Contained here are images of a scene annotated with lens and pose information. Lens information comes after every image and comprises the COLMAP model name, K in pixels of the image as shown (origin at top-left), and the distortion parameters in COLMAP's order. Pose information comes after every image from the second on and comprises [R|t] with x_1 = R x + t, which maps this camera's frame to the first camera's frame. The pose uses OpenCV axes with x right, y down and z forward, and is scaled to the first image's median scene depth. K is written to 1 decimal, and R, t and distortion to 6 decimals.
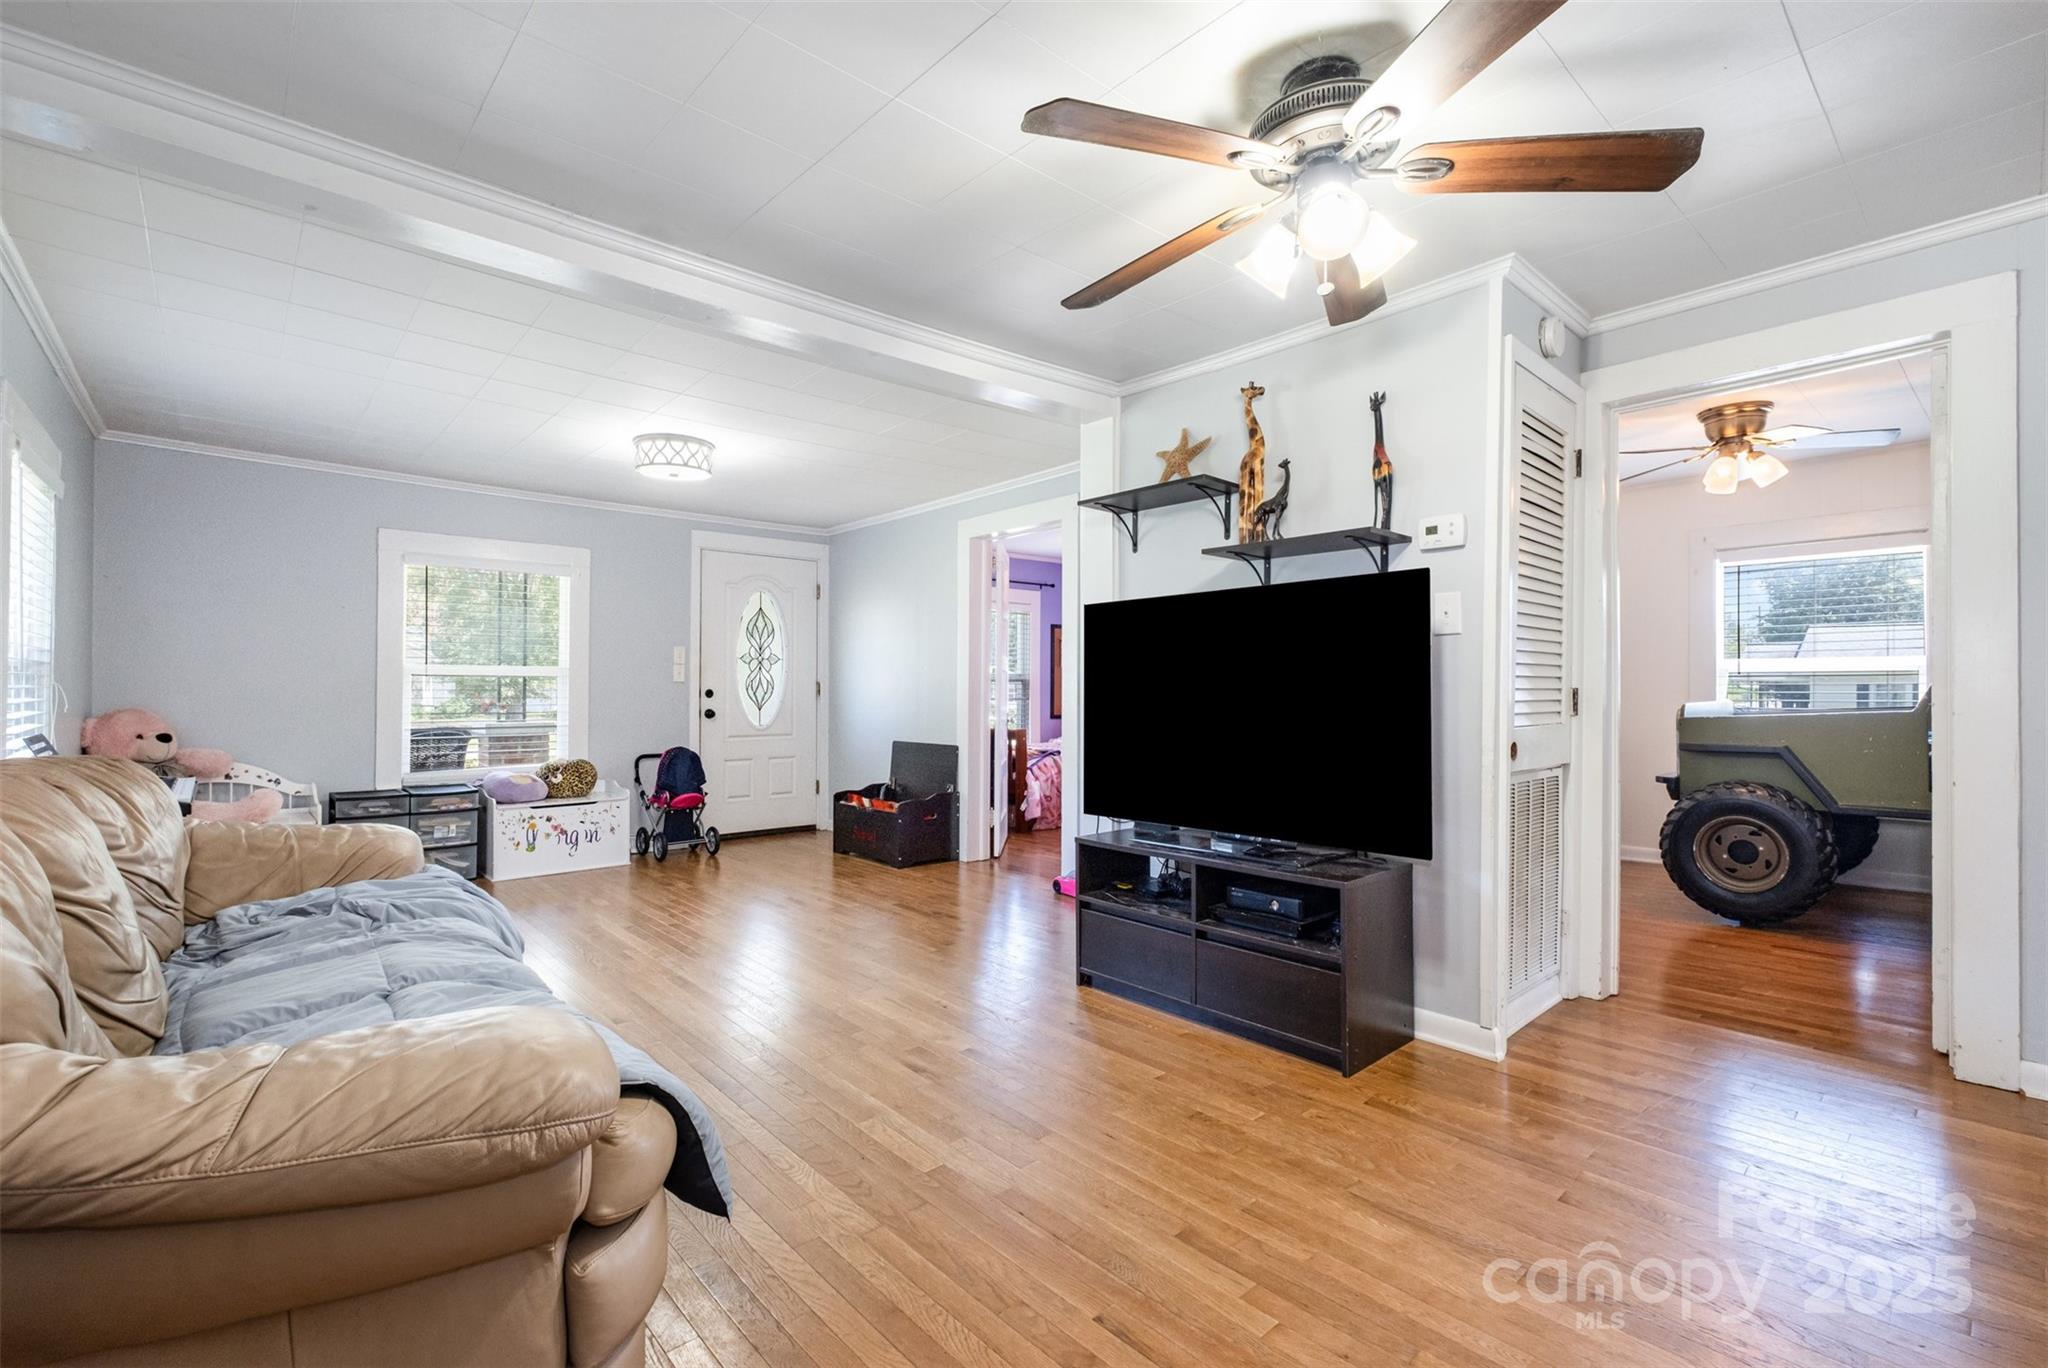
lens RADIAL K [[916.9, 0, 1026.0], [0, 916.9, 681.2], [0, 0, 1]] dist [-0.003392, 0.000171]
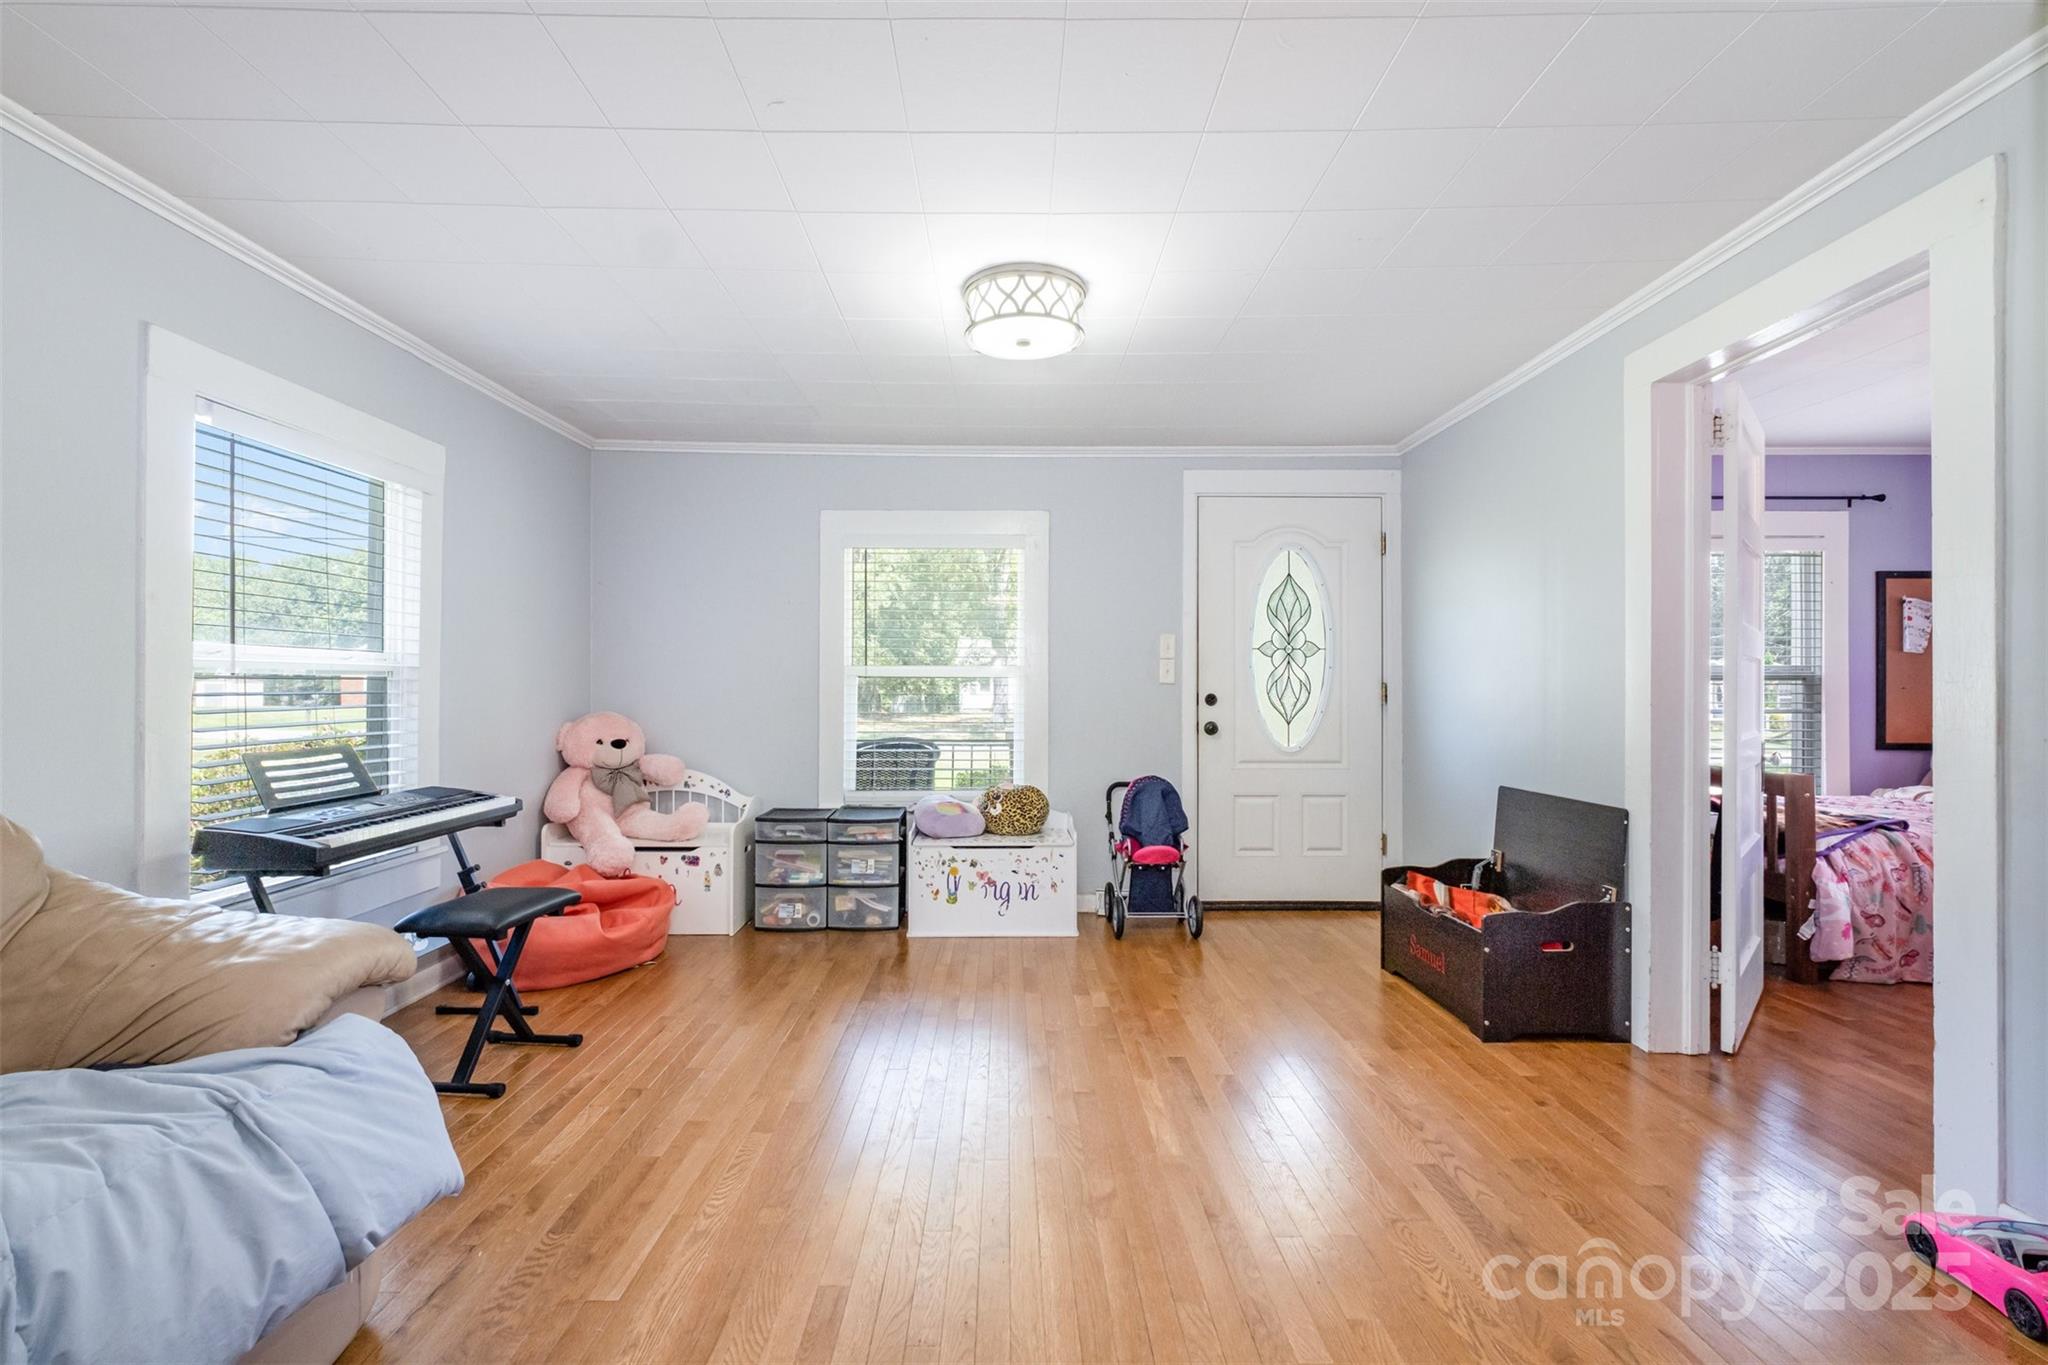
lens RADIAL K [[901.9, 0, 1004.0], [0, 901.9, 682.2], [0, 0, 1]] dist [-0.002784, -0.000103]
pose [[0.741409, -0.003126, -0.671046, 0.002945], [0.005163, 0.999986, 0.001045, -0.001594], [0.671033, -0.004240, 0.741415, 0.406094]]
